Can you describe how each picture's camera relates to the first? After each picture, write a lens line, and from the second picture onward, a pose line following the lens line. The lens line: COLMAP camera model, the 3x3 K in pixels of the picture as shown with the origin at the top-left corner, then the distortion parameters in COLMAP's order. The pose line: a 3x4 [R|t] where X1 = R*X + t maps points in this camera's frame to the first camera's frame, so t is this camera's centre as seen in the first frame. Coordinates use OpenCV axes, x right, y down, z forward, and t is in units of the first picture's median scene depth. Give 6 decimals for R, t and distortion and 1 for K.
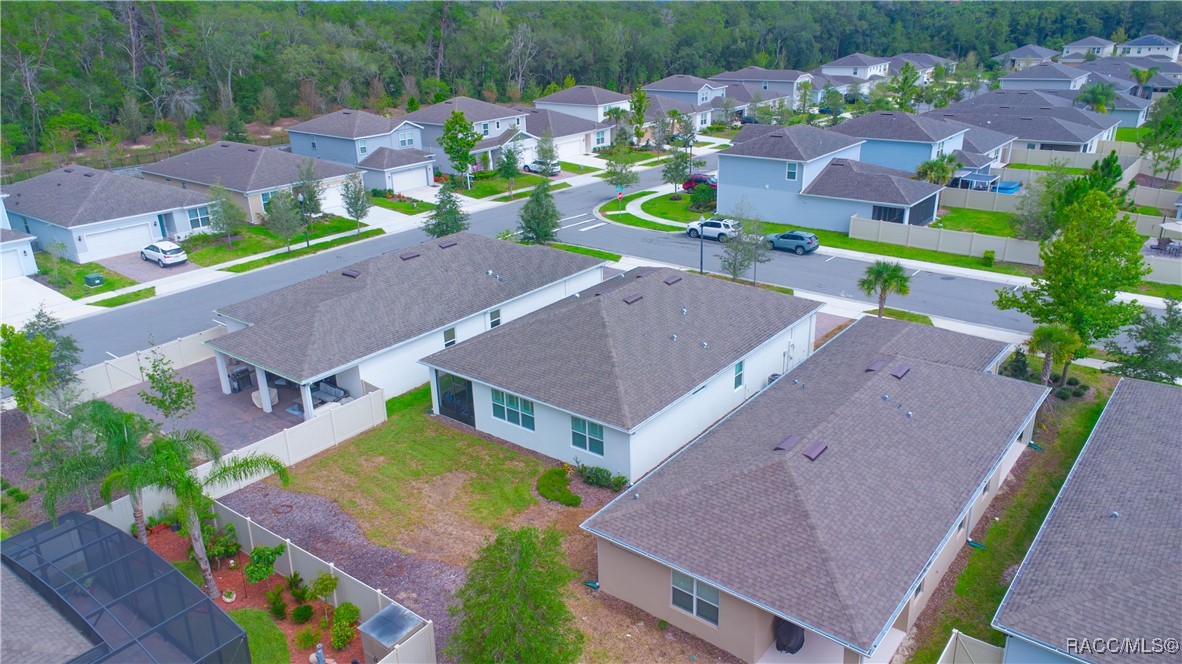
lens RADIAL K [[844.1, 0, 594.6], [0, 844.1, 330.7], [0, 0, 1]] dist [0.084674, 0.000827]
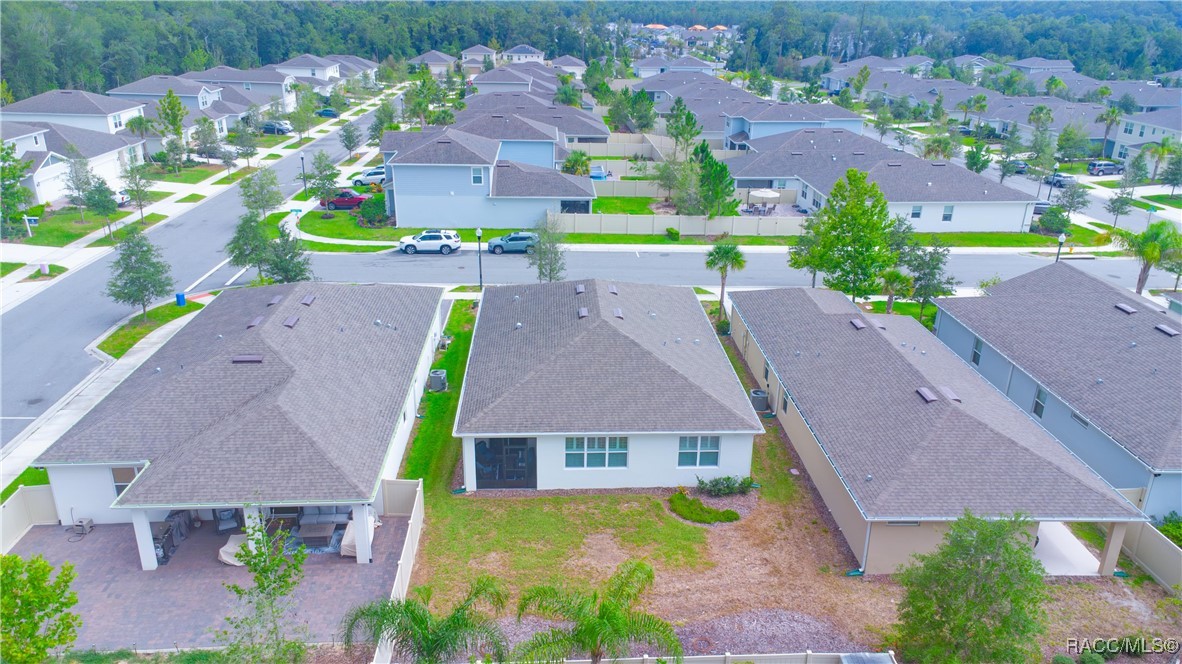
lens RADIAL K [[844.1, 0, 594.6], [0, 844.1, 330.7], [0, 0, 1]] dist [0.084674, 0.000827]
pose [[0.753762, -0.205479, 0.624196, -0.344934], [0.204347, 0.976056, 0.074543, -0.056345], [-0.624567, 0.071365, 0.777703, 0.145432]]
